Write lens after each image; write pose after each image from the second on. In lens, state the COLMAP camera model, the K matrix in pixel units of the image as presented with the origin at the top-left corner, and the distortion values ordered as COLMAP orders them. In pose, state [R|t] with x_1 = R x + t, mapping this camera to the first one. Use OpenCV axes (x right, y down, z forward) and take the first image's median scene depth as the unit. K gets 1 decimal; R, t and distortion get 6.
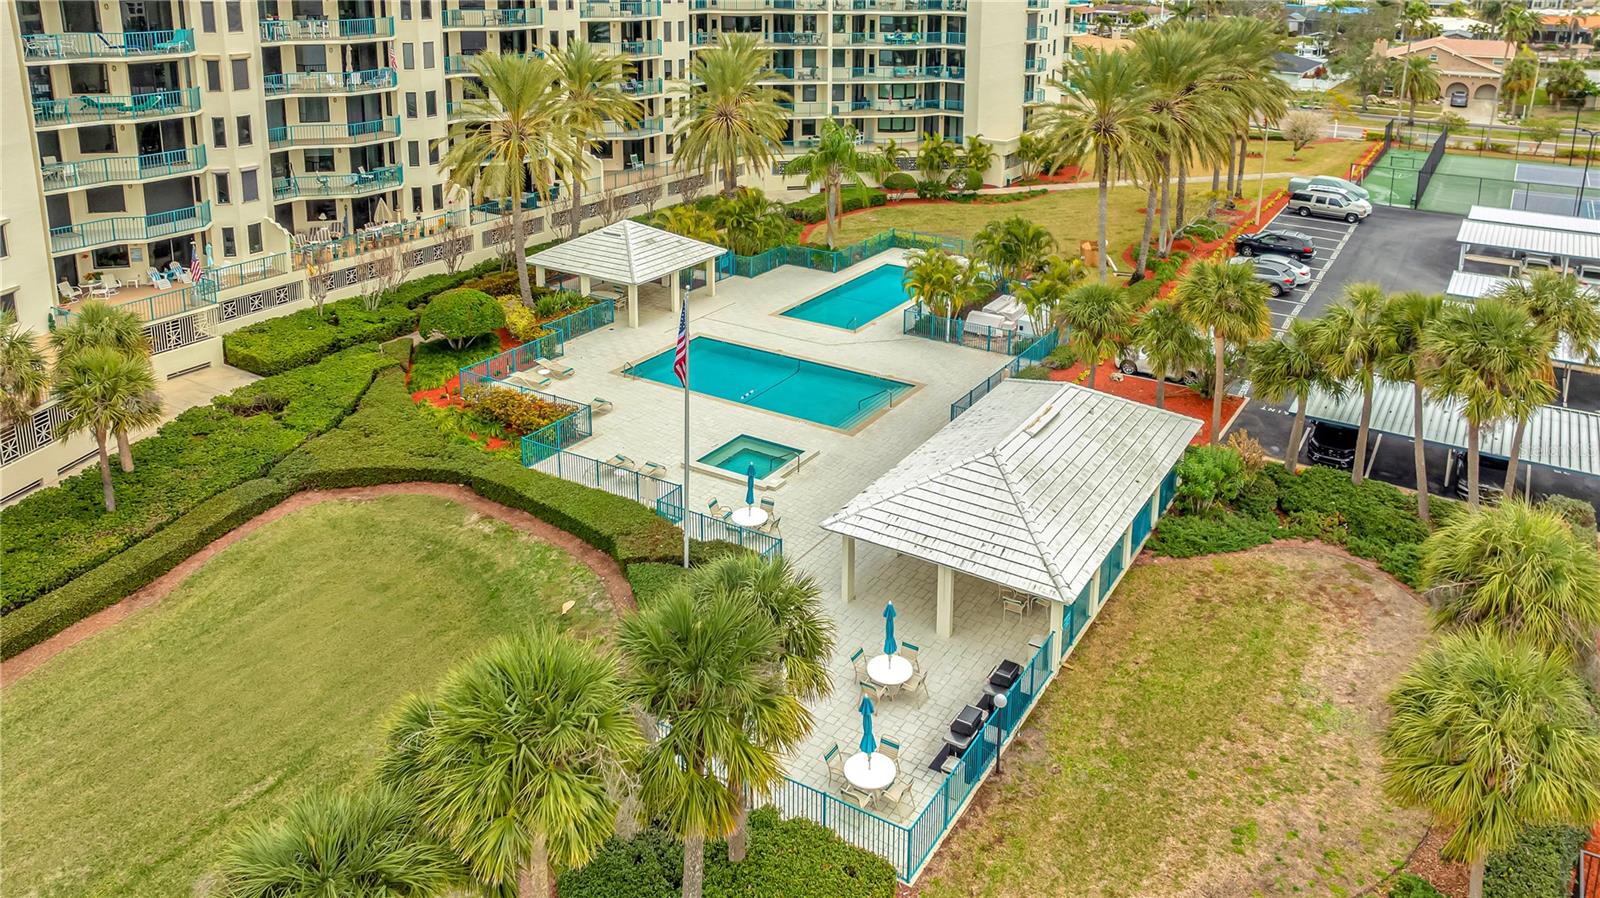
lens RADIAL K [[1153.1, 0, 802.7], [0, 1153.1, 212.2], [0, 0, 1]] dist [-0.026141, -0.001883]
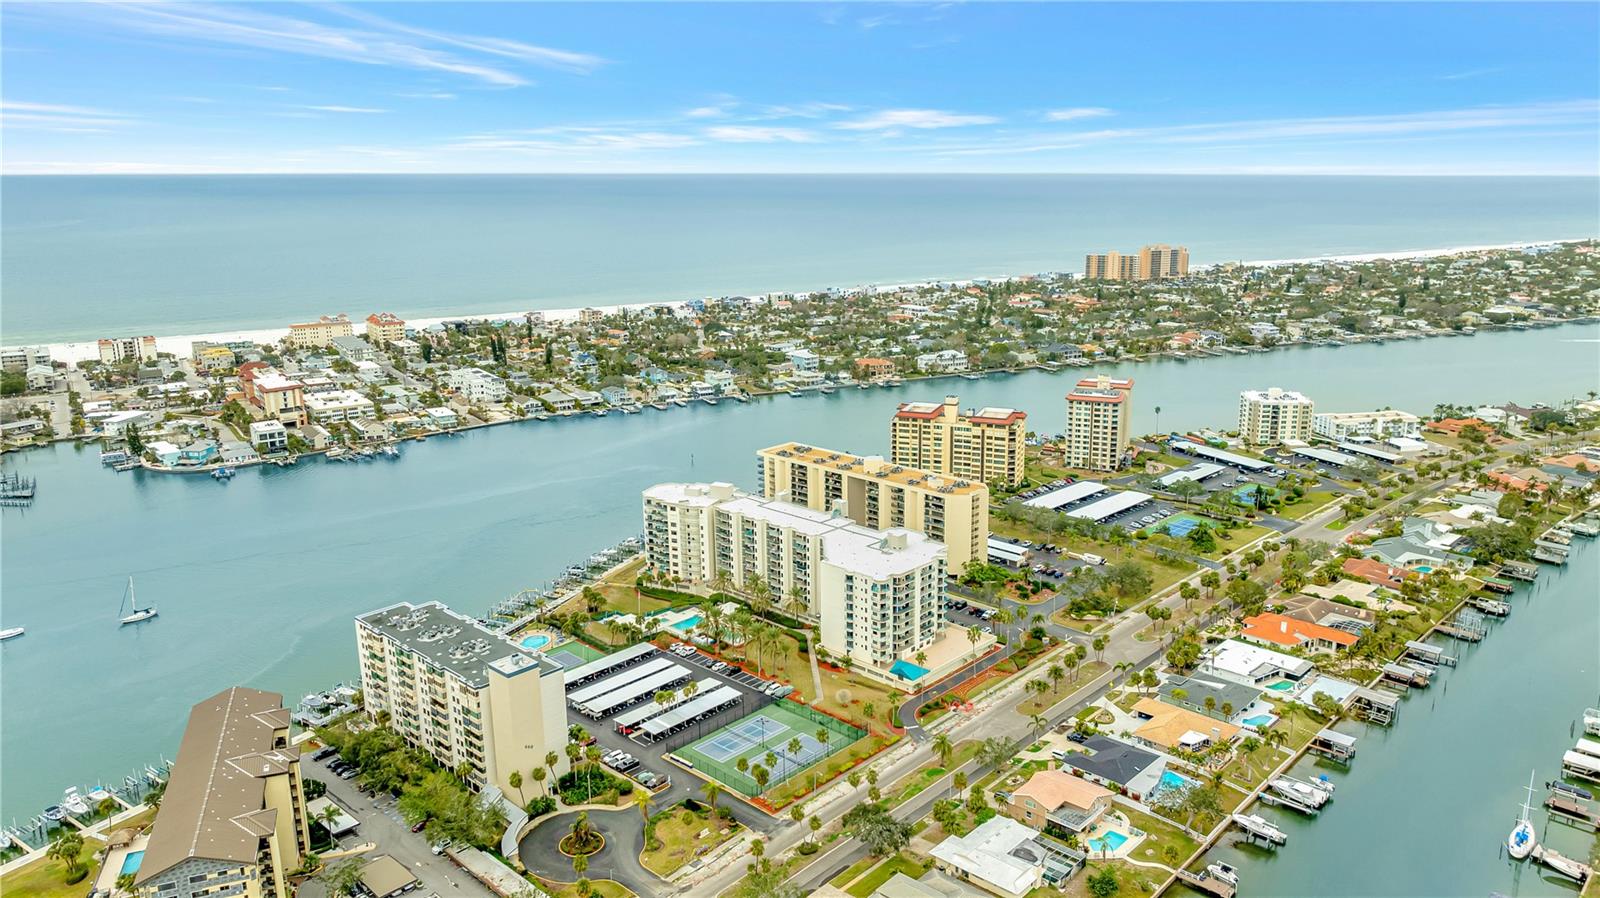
lens RADIAL K [[1172.6, 0, 805.6], [0, 1172.6, 413.8], [0, 0, 1]] dist [-0.031748, -0.000797]
pose [[-0.190772, 0.197458, -0.961570, 5.206720], [-0.226779, 0.944196, 0.238883, -2.362705], [0.955080, 0.263636, -0.135346, 1.868303]]
